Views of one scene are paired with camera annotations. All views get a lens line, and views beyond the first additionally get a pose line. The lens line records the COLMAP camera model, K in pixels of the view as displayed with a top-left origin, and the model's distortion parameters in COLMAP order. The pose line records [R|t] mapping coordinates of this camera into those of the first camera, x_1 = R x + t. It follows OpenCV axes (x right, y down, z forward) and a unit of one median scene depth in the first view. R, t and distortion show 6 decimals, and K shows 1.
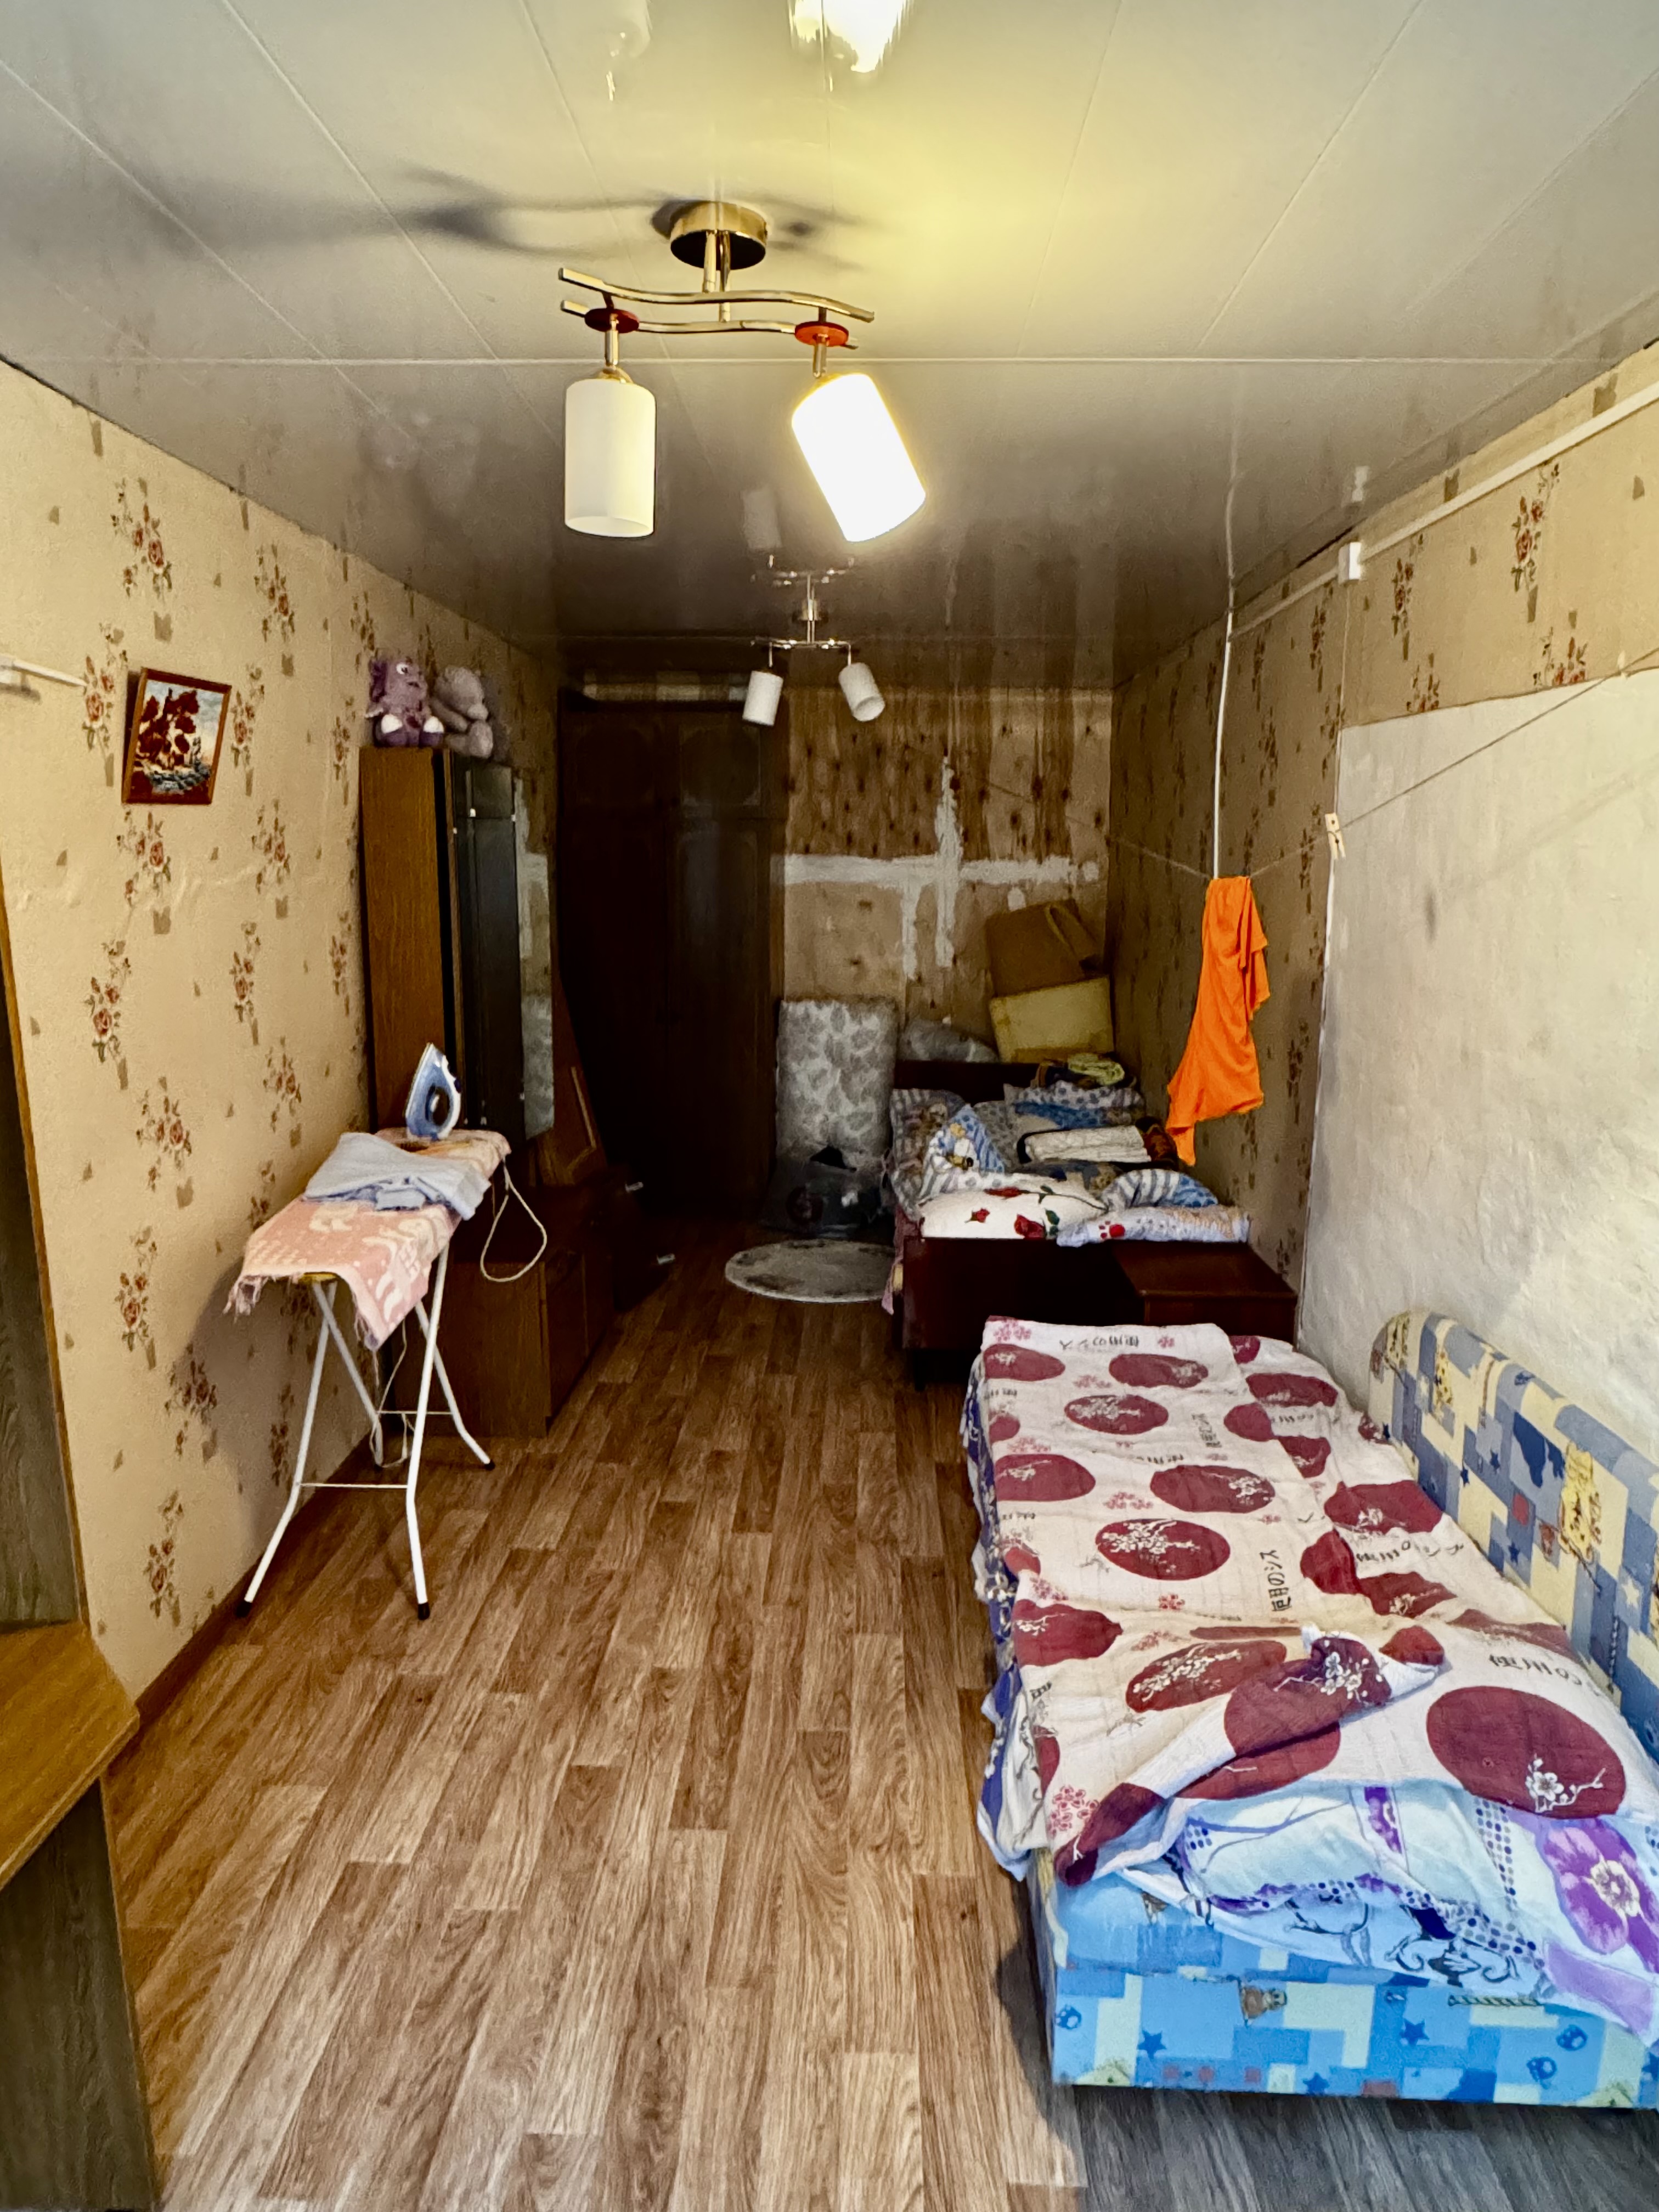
lens RADIAL K [[1347.2, 0, 829.5], [0, 1347.2, 1106.0], [0, 0, 1]] dist [-0.001266, -0.000643]
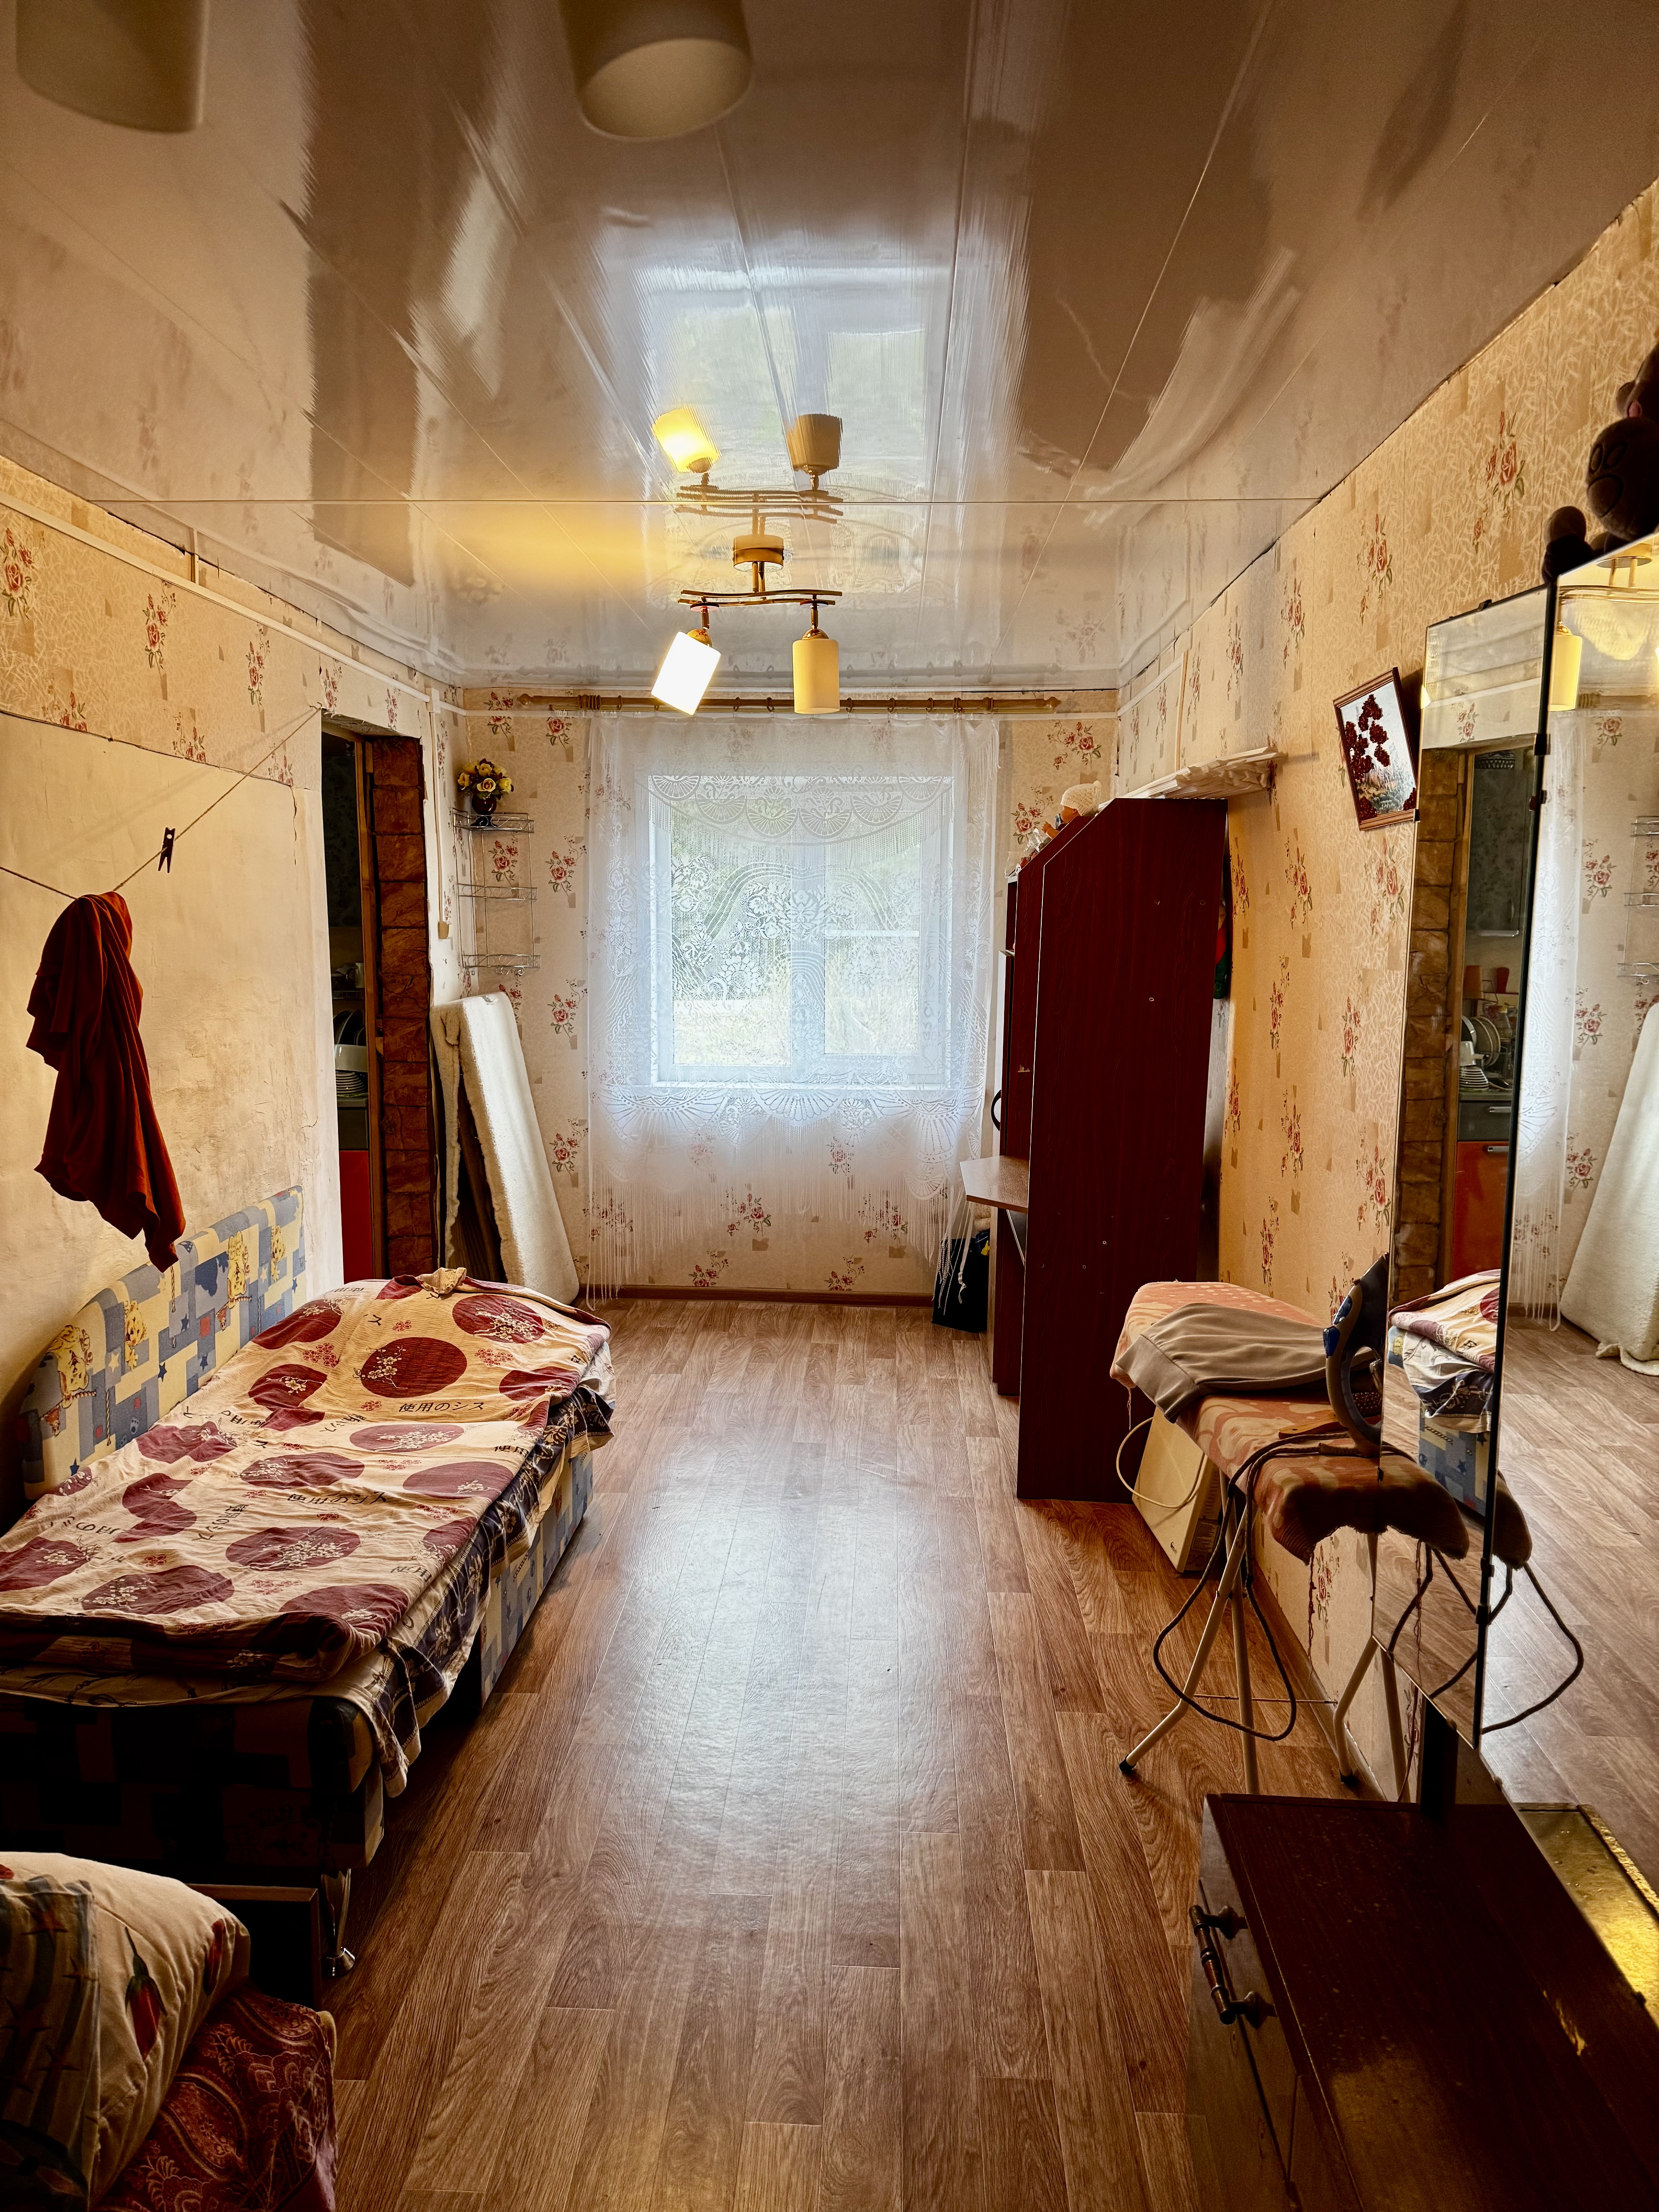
lens RADIAL K [[1591.5, 0, 829.5], [0, 1591.5, 1106.0], [0, 0, 1]] dist [0.000901, -0.000001]
pose [[-0.999898, -0.011291, 0.008791, -0.132581], [-0.007968, 0.949603, 0.313353, -0.372920], [-0.011886, 0.313251, -0.949596, 2.049653]]
